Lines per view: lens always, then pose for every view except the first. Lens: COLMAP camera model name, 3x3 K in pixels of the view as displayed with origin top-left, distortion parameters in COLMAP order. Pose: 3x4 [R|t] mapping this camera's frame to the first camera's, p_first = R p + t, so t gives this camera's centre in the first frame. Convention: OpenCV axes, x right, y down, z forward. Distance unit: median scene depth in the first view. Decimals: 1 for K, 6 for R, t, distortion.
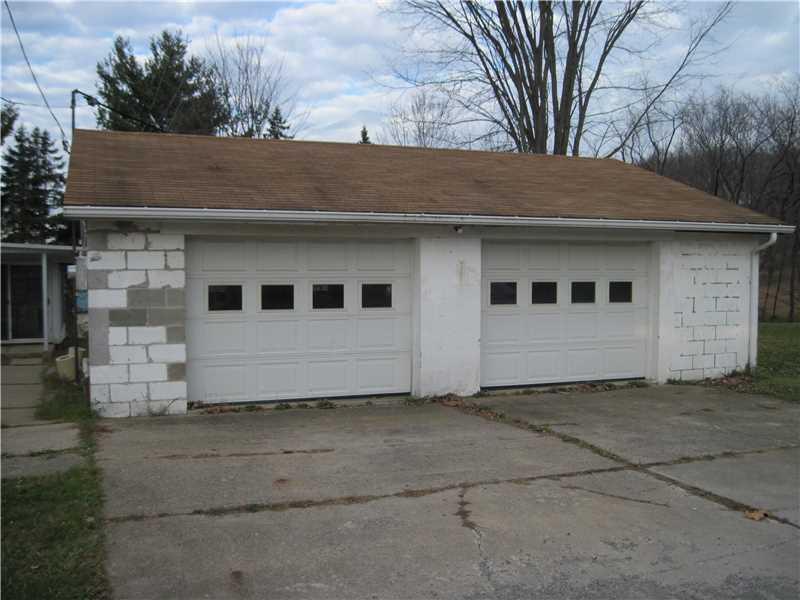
lens RADIAL K [[829.7, 0, 400.0], [0, 829.7, 300.0], [0, 0, 1]] dist [-0.245931, 0.404297]
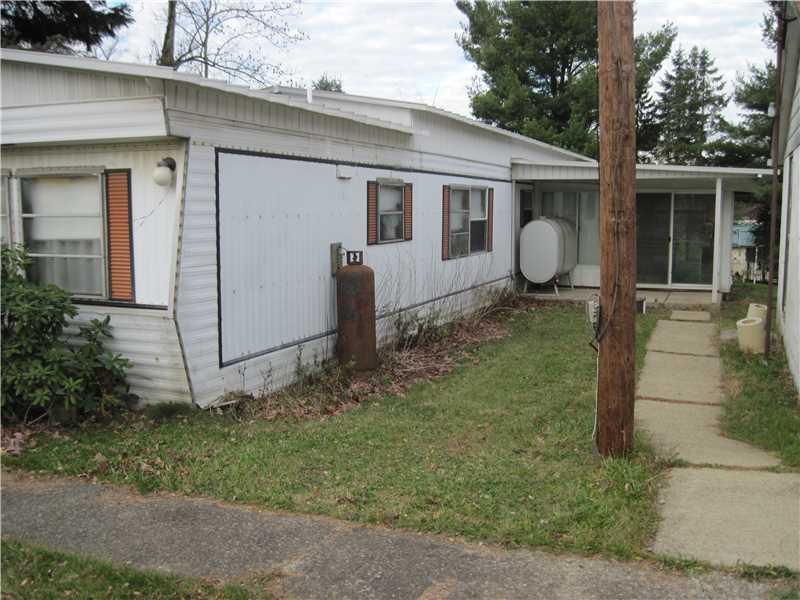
lens RADIAL K [[829.7, 0, 400.0], [0, 829.7, 300.0], [0, 0, 1]] dist [-0.245931, 0.404297]
pose [[0.723517, 0.073396, -0.686394, -0.048558], [-0.019109, 0.996080, 0.086368, 0.000775], [0.690042, -0.049372, 0.722083, 0.089710]]
